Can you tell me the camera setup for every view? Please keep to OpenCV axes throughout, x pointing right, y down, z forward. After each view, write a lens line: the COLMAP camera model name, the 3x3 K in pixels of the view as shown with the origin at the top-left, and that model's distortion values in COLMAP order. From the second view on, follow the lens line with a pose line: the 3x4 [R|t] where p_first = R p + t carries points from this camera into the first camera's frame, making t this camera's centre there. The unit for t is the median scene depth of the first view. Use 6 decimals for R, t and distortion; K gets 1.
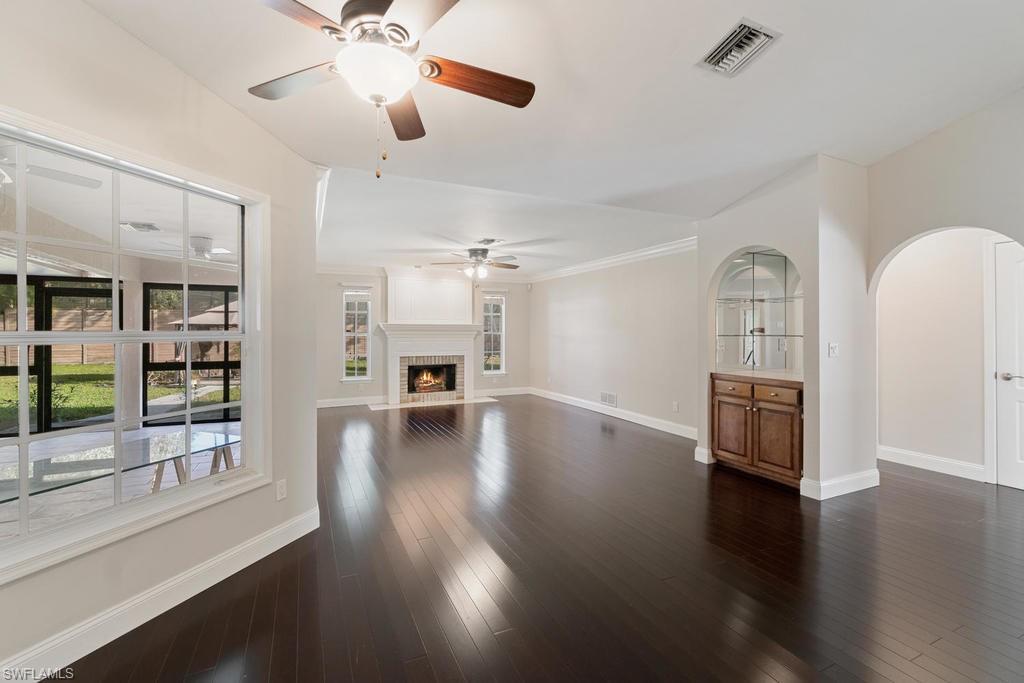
lens RADIAL K [[444.6, 0, 506.7], [0, 444.6, 343.9], [0, 0, 1]] dist [0.003805, -0.000166]
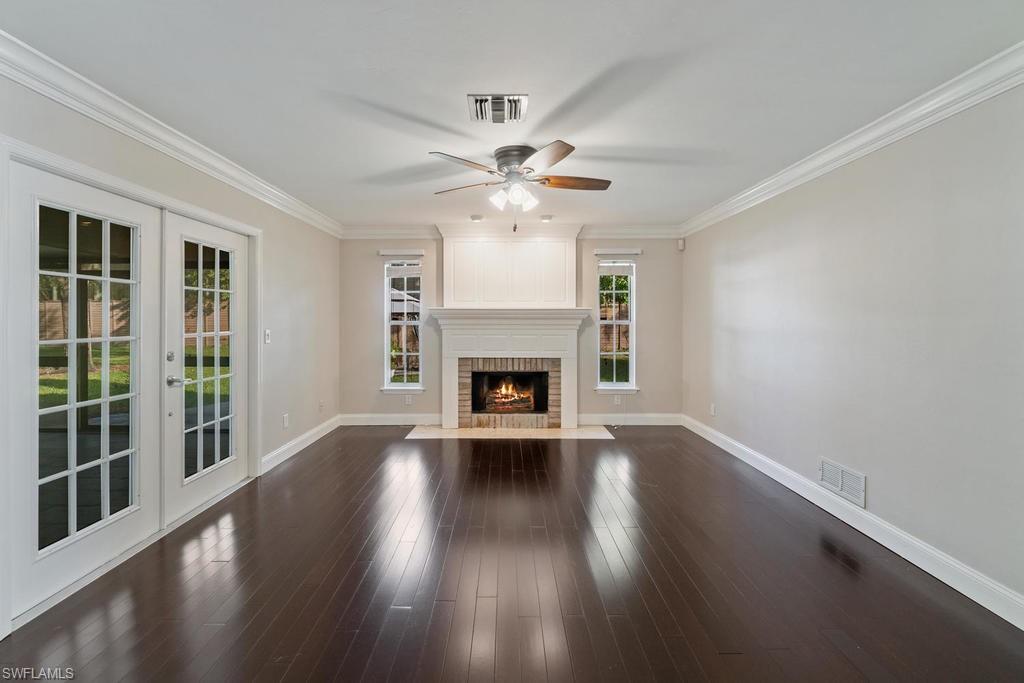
lens RADIAL K [[444.6, 0, 509.5], [0, 444.6, 334.6], [0, 0, 1]] dist [0.003805, -0.000166]
pose [[0.906505, 0.004635, -0.422169, 0.102014], [-0.011035, 0.999858, -0.012717, 0.001698], [0.422050, 0.016186, 0.906428, 0.404933]]
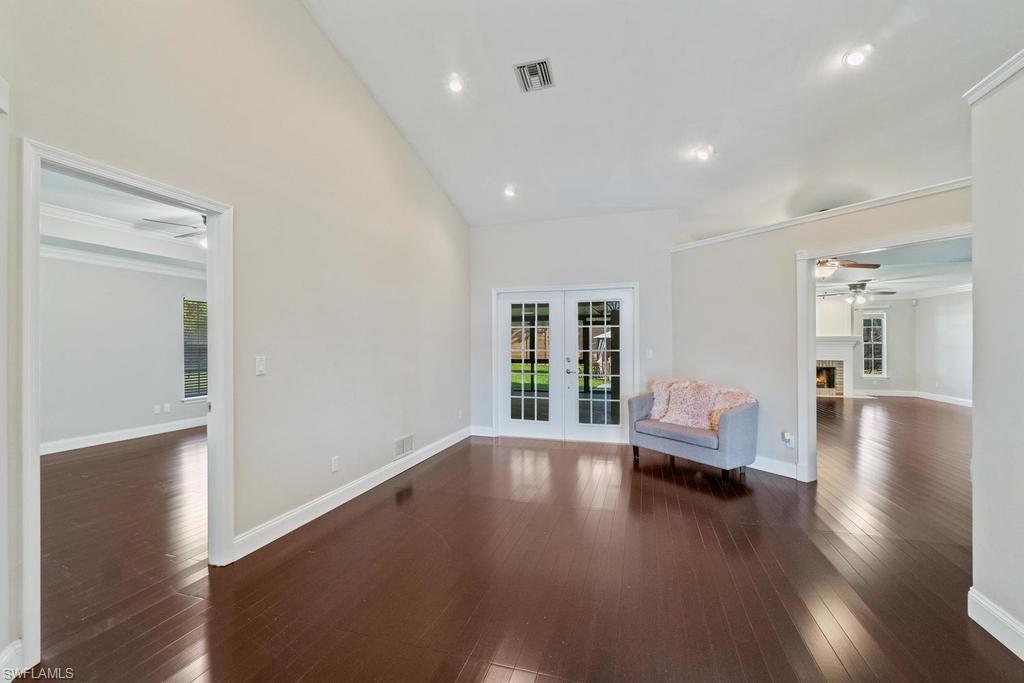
lens RADIAL K [[444.6, 0, 510.4], [0, 444.6, 338.9], [0, 0, 1]] dist [0.003805, -0.000166]
pose [[0.746951, -0.002138, -0.664876, 0.039725], [-0.014278, 0.999713, -0.019256, 0.002018], [0.664726, 0.023877, 0.746705, -0.575857]]
